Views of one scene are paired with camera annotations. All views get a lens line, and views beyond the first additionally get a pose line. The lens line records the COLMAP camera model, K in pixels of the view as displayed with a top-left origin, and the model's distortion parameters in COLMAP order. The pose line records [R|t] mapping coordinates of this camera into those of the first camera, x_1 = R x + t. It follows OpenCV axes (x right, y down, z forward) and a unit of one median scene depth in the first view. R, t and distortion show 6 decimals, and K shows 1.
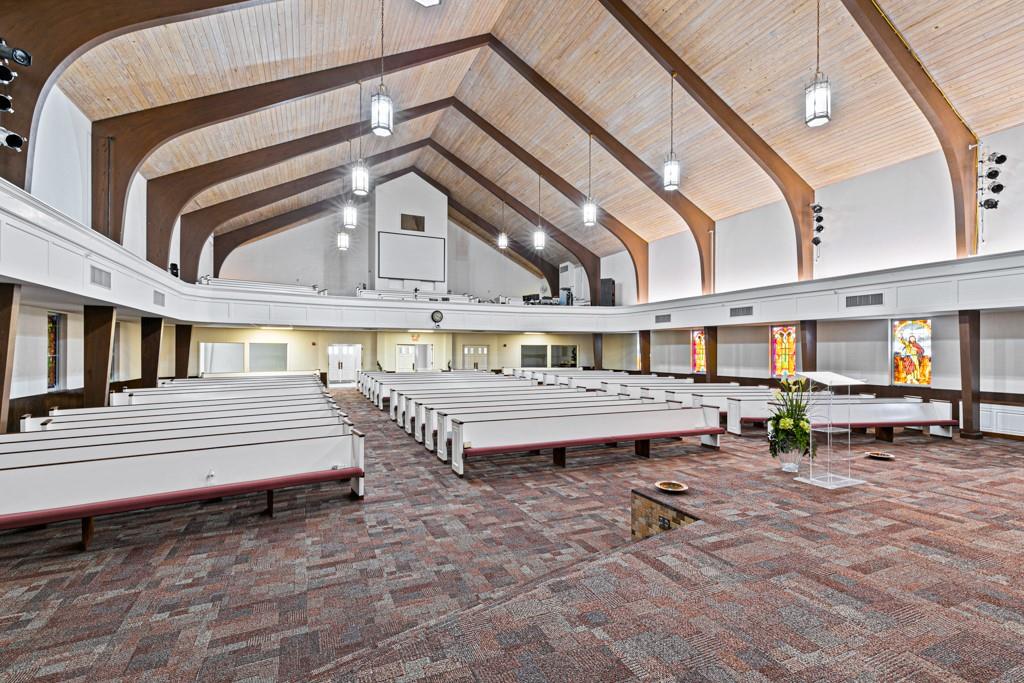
lens RADIAL K [[468.6, 0, 513.4], [0, 468.6, 346.0], [0, 0, 1]] dist [0.013487, -0.001796]
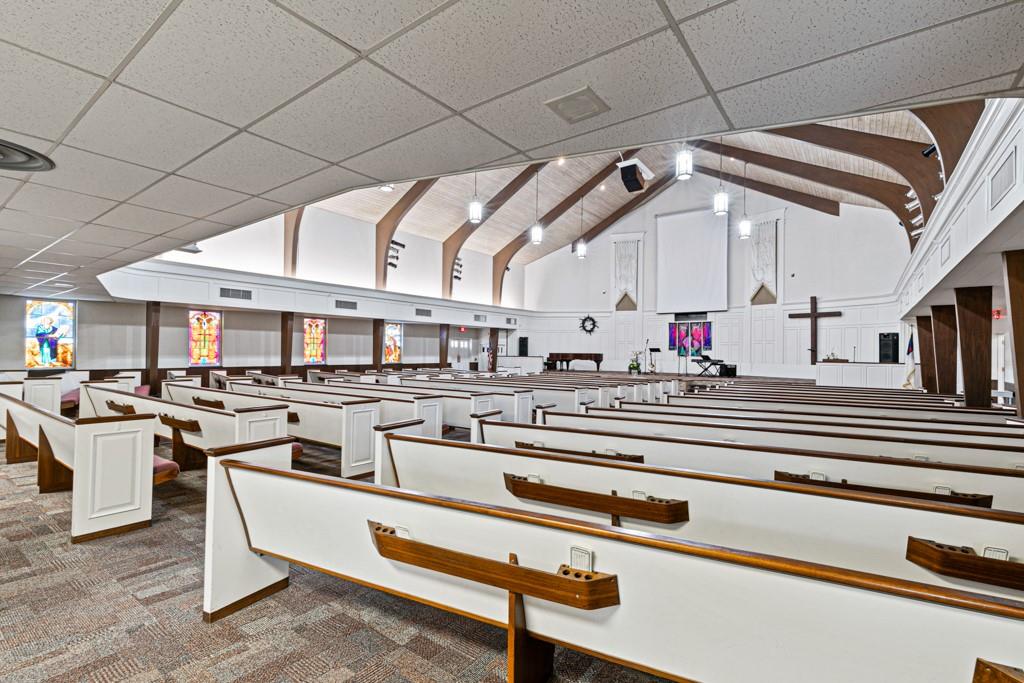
lens RADIAL K [[468.6, 0, 512.7], [0, 468.6, 339.5], [0, 0, 1]] dist [0.013487, -0.001796]
pose [[-0.491850, 0.003935, 0.870671, -0.780282], [-0.031869, 0.999238, -0.022519, 0.023404], [-0.870097, -0.038823, -0.491350, 1.411698]]
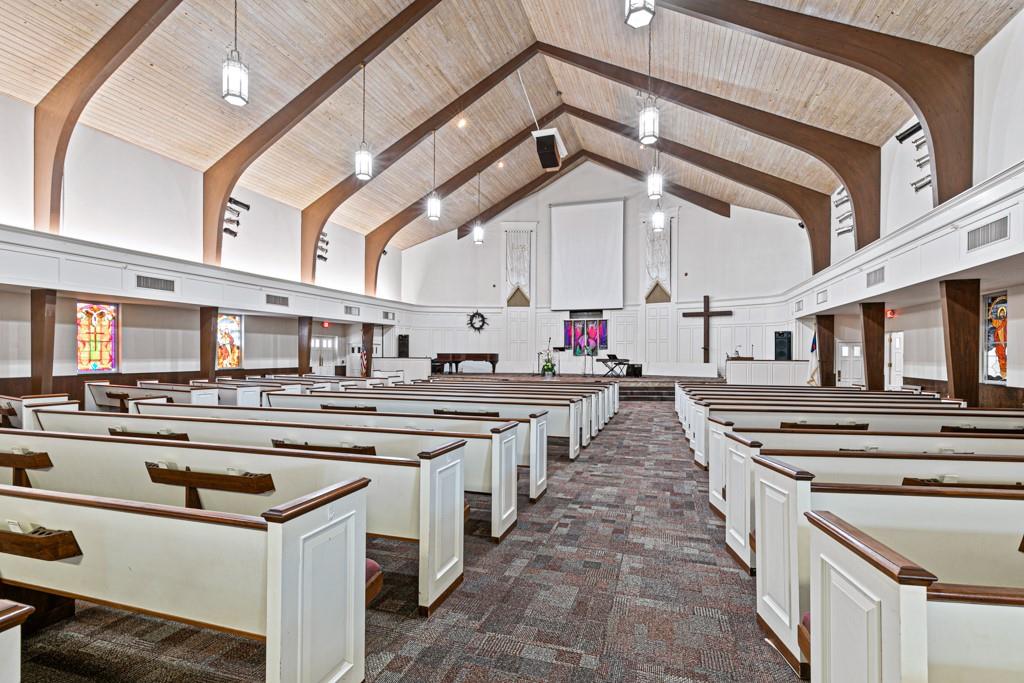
lens RADIAL K [[468.6, 0, 513.1], [0, 468.6, 349.4], [0, 0, 1]] dist [0.013487, -0.001796]
pose [[-0.746603, -0.010349, 0.665189, -0.501956], [-0.025026, 0.999608, -0.012537, 0.029577], [-0.664798, -0.026007, -0.746570, 1.387561]]
